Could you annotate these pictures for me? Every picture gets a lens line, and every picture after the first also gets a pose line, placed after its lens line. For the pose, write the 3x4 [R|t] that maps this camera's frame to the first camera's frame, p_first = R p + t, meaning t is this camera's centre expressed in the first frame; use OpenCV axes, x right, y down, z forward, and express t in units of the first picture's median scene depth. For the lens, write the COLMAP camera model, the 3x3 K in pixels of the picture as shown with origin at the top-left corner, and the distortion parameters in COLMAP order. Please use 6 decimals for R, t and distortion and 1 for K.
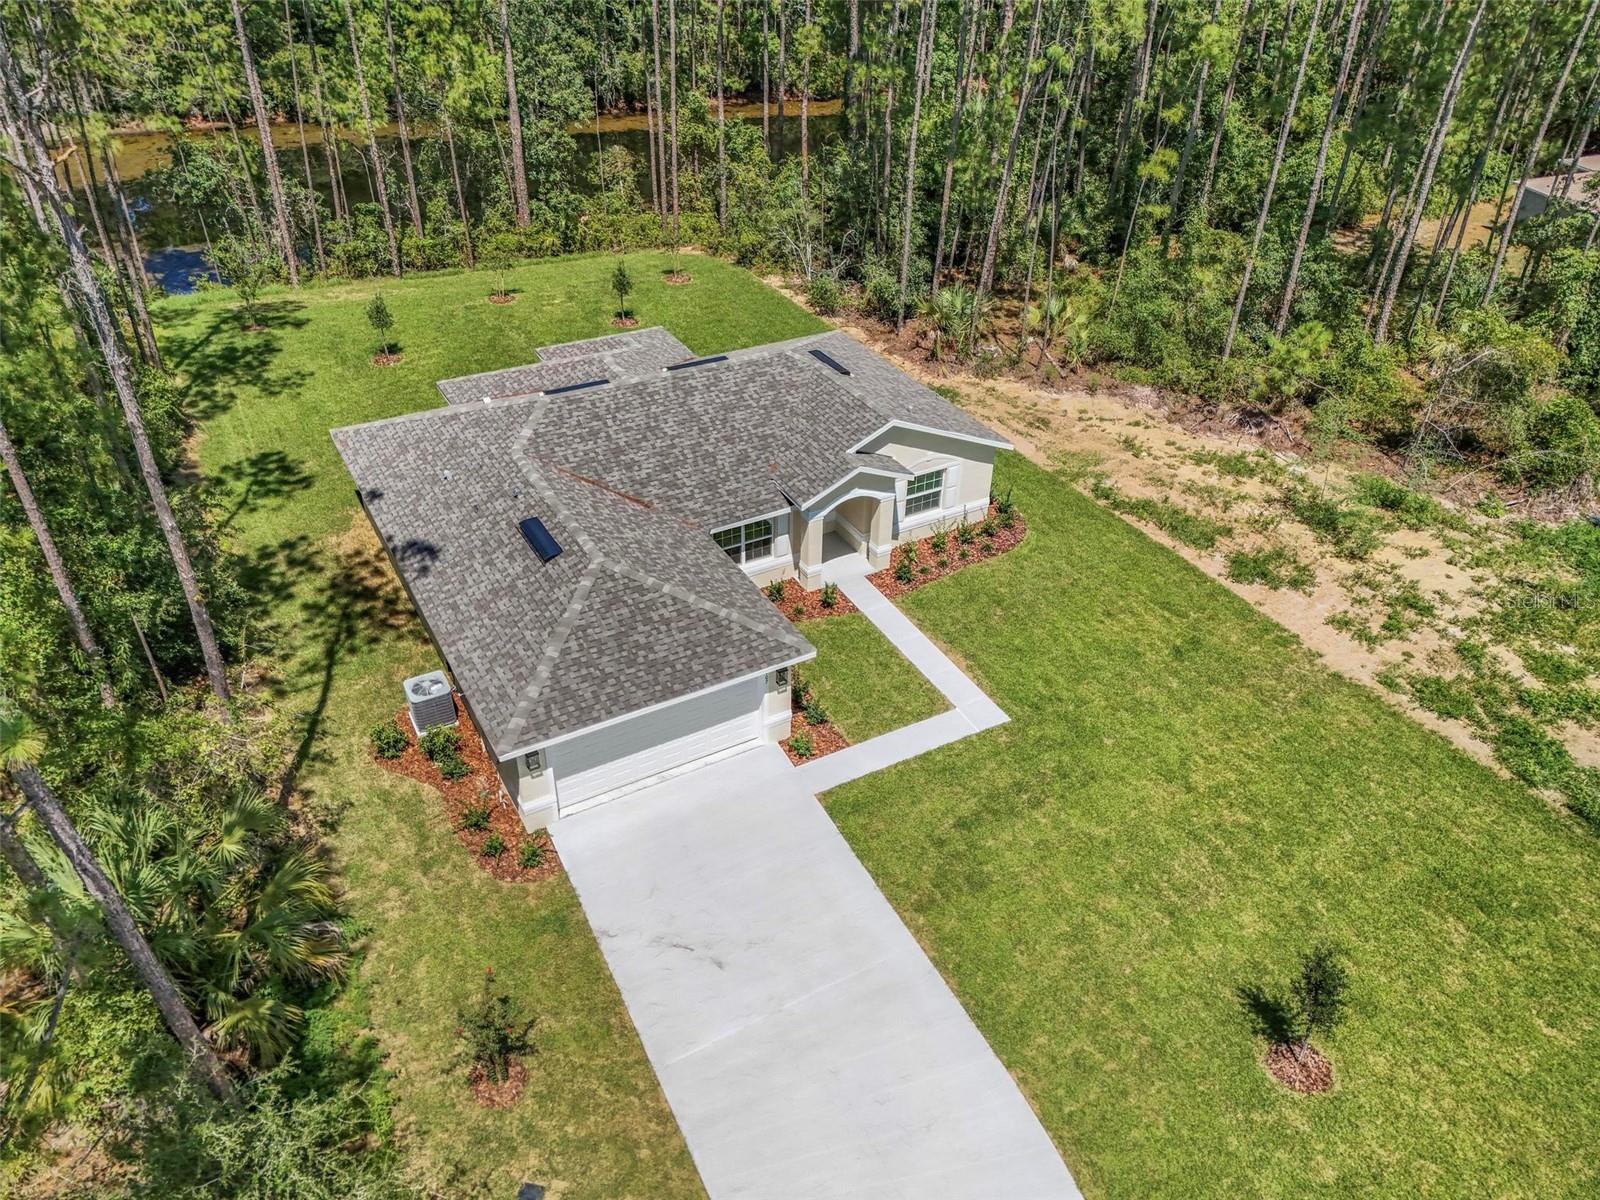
lens RADIAL K [[1185.6, 0, 797.0], [0, 1185.6, 602.7], [0, 0, 1]] dist [0.069578, -0.059453]
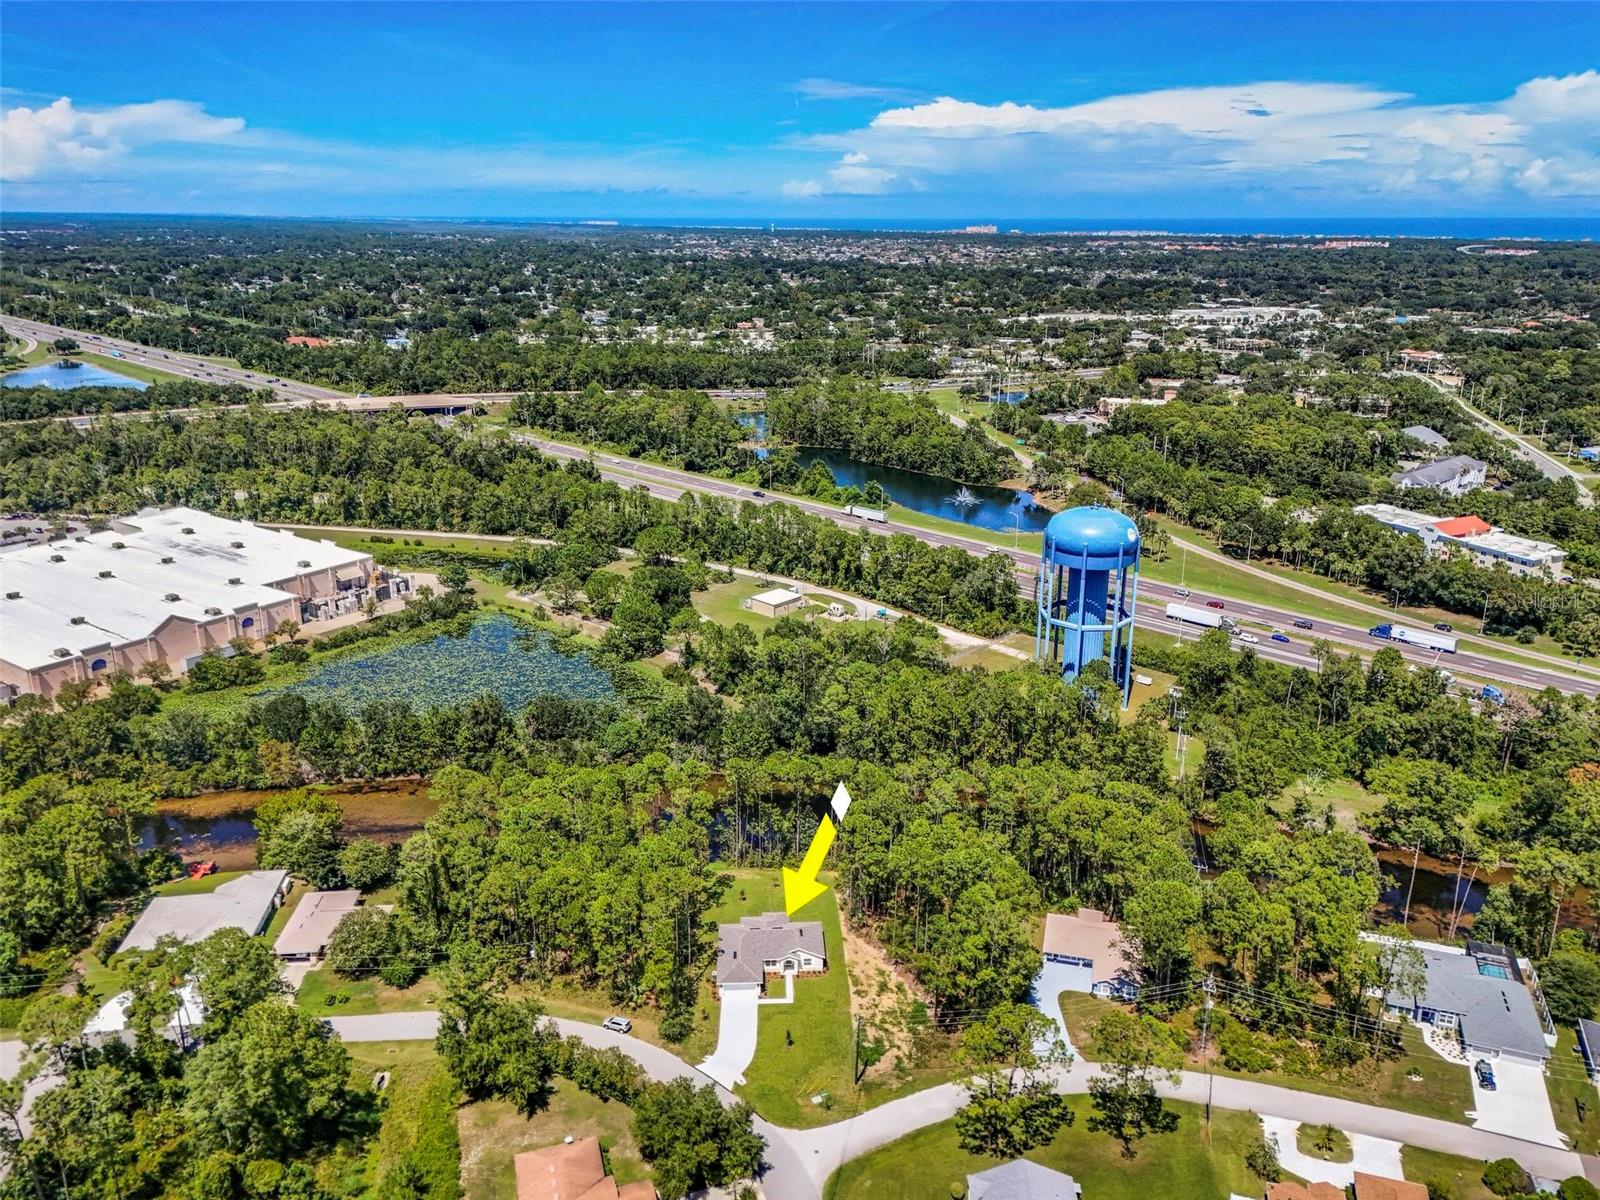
lens RADIAL K [[1214.5, 0, 860.4], [0, 1214.5, 600.7], [0, 0, 1]] dist [0.098314, -0.137458]
pose [[0.906335, 0.138787, -0.399118, 2.398315], [-0.250985, 0.936673, -0.244234, -0.342714], [0.339947, 0.321530, 0.883773, -4.537956]]
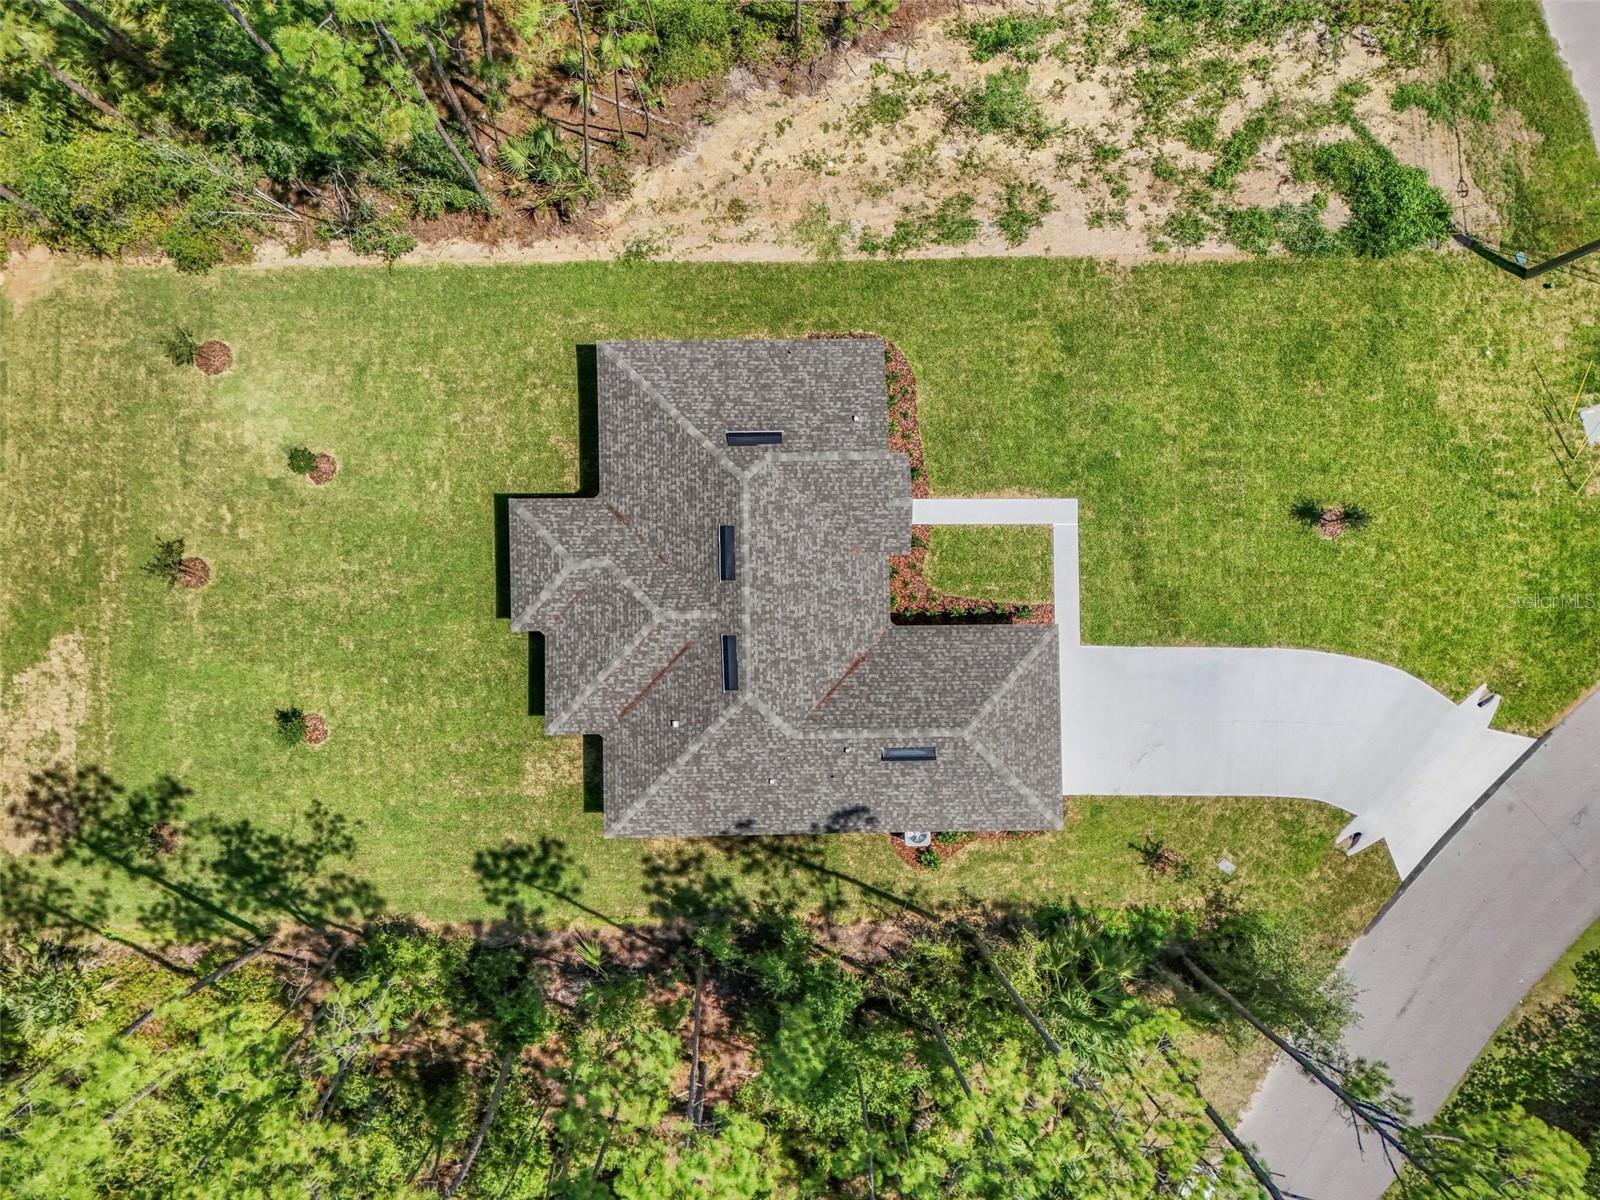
lens RADIAL K [[1185.6, 0, 797.0], [0, 1185.6, 602.7], [0, 0, 1]] dist [0.069578, -0.059453]
pose [[0.474839, -0.880054, 0.005700, -0.103979], [0.486785, 0.268033, 0.831383, -1.137577], [-0.733190, -0.391999, 0.555670, 0.299015]]
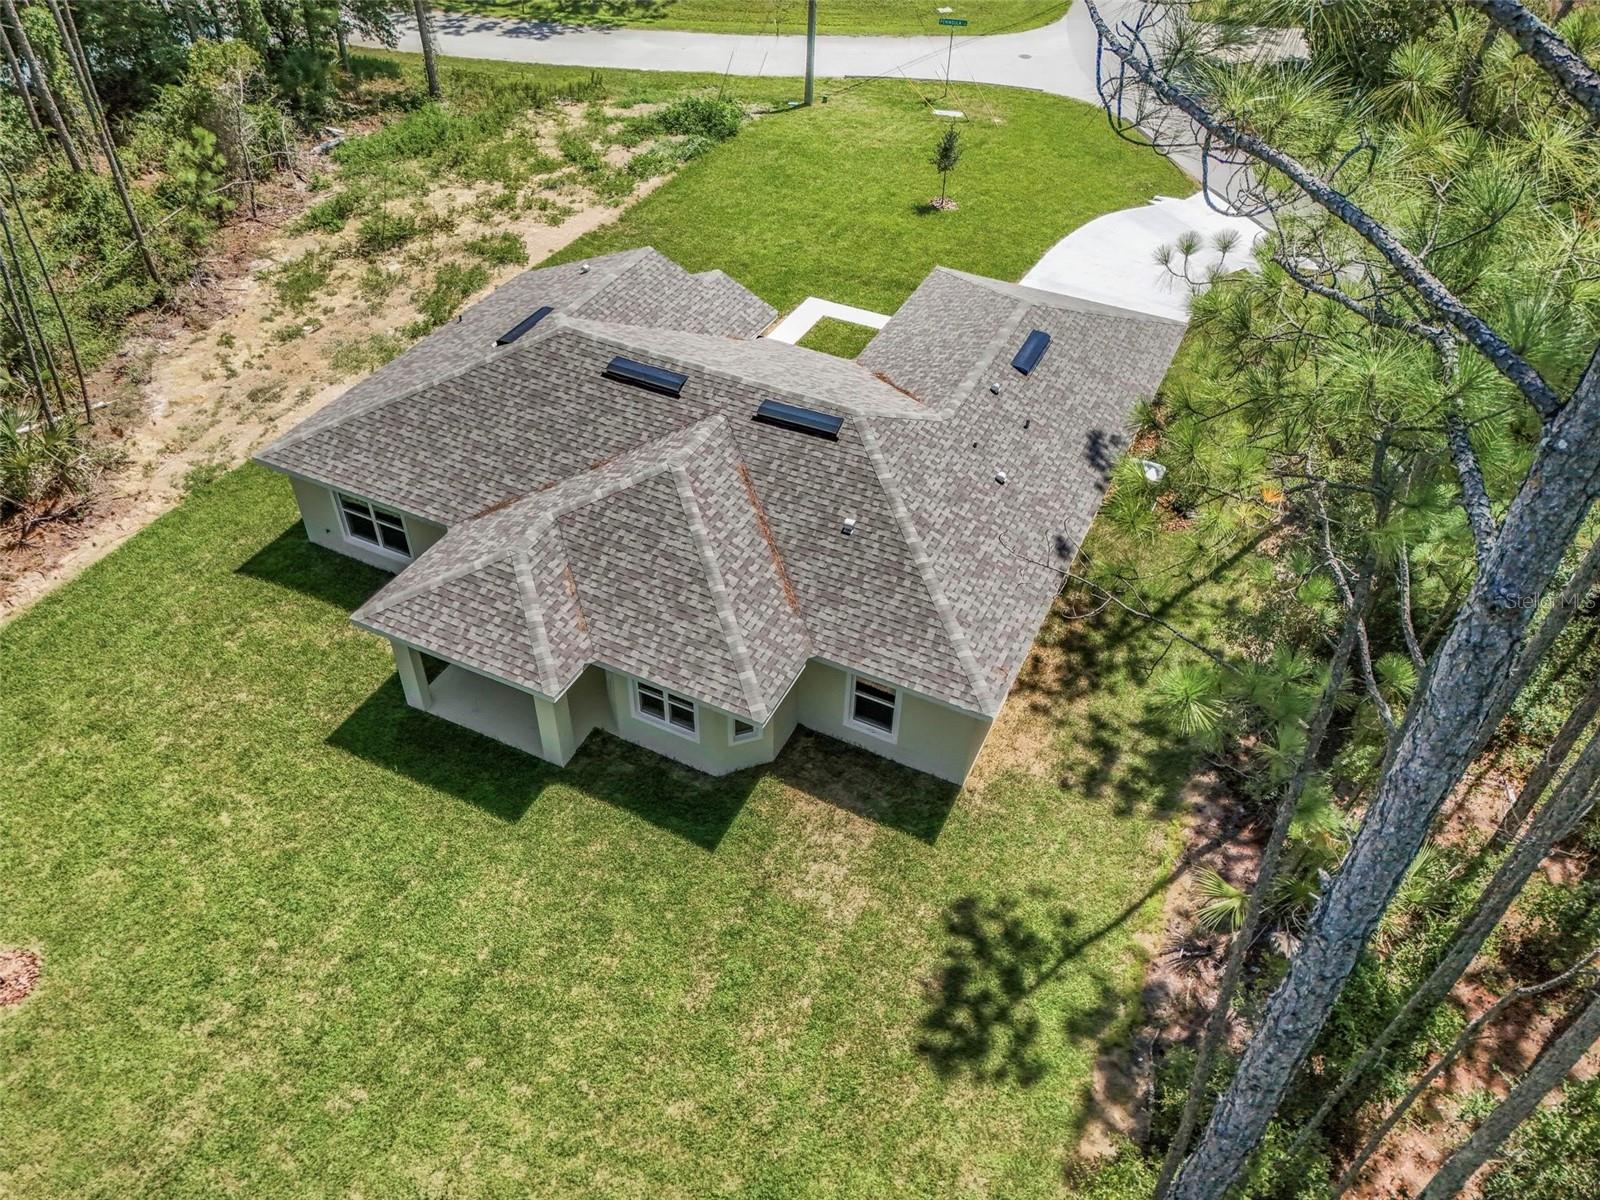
lens RADIAL K [[1185.6, 0, 797.0], [0, 1185.6, 602.7], [0, 0, 1]] dist [0.069578, -0.059453]
pose [[-0.572169, -0.564554, 0.594896, -0.686401], [0.443244, 0.397440, 0.803478, -0.722541], [-0.690042, 0.723409, 0.022832, 1.047616]]
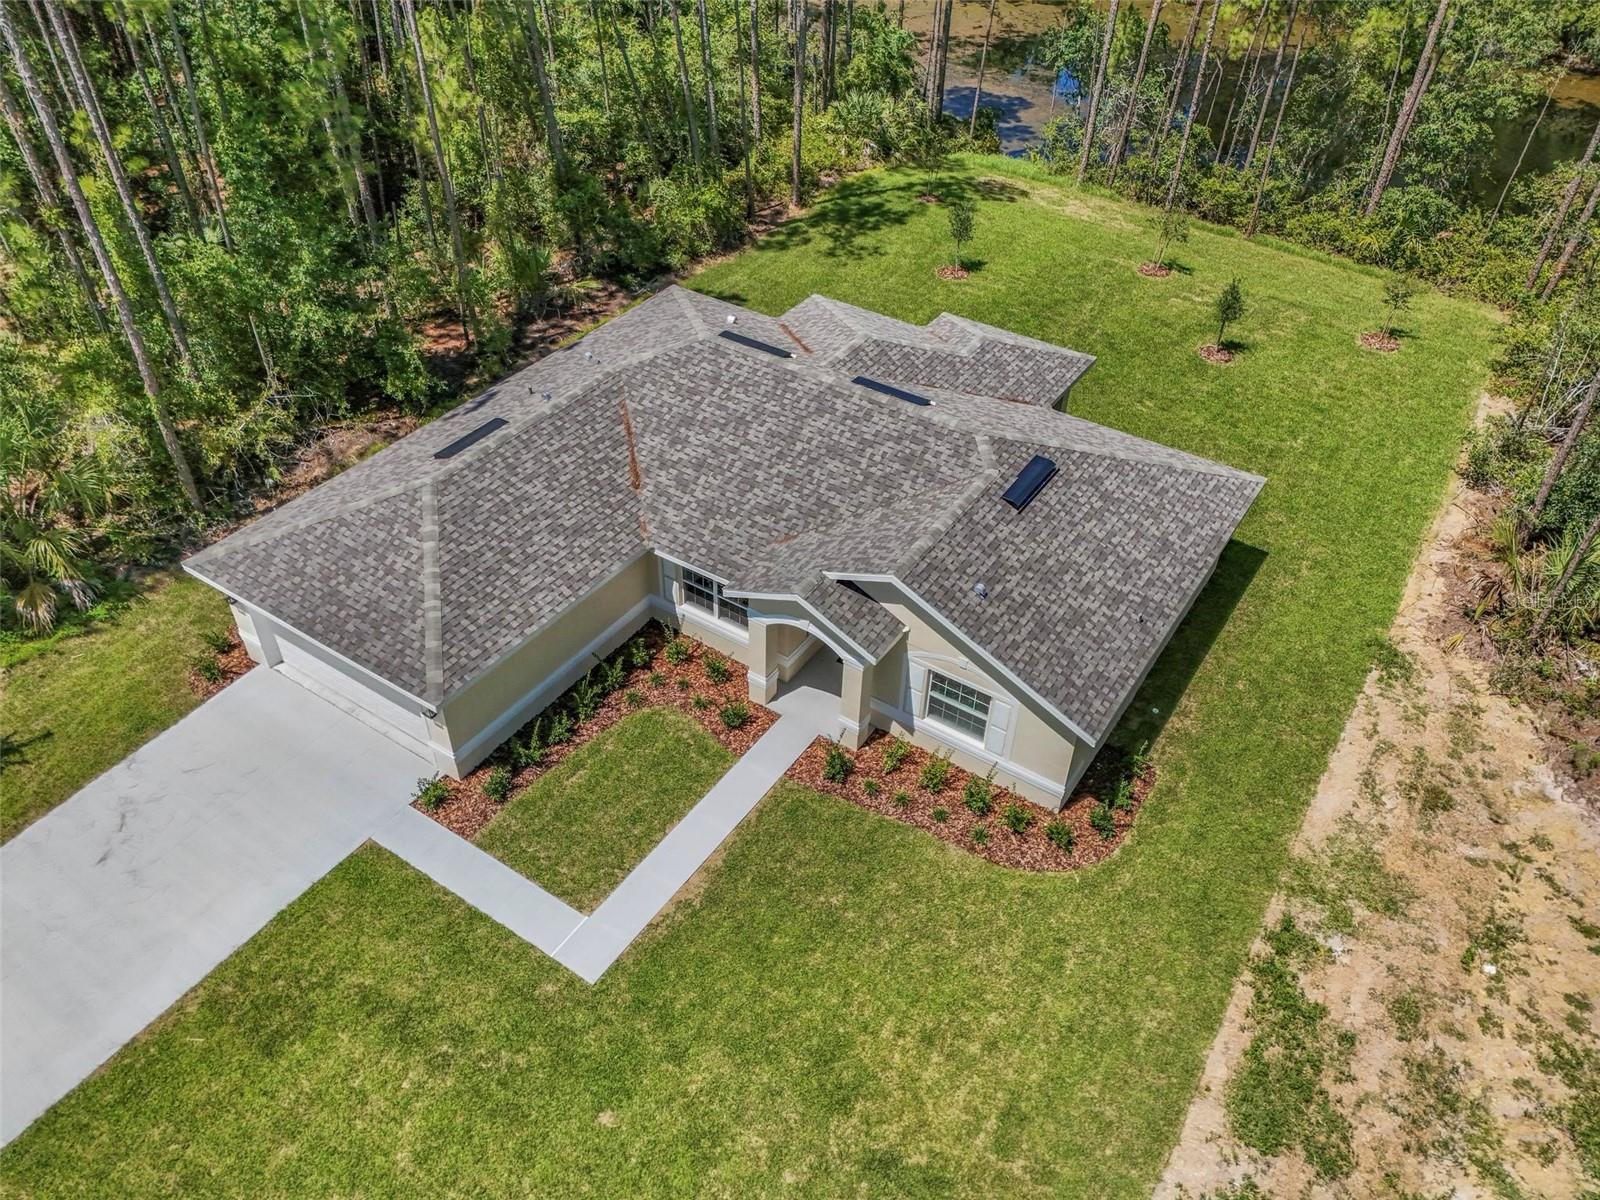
lens RADIAL K [[1185.6, 0, 797.0], [0, 1185.6, 602.7], [0, 0, 1]] dist [0.069578, -0.059453]
pose [[0.459359, 0.571181, -0.680251, 0.500267], [-0.517226, 0.794606, 0.317928, -0.312491], [0.722126, 0.205800, 0.660439, 0.488836]]
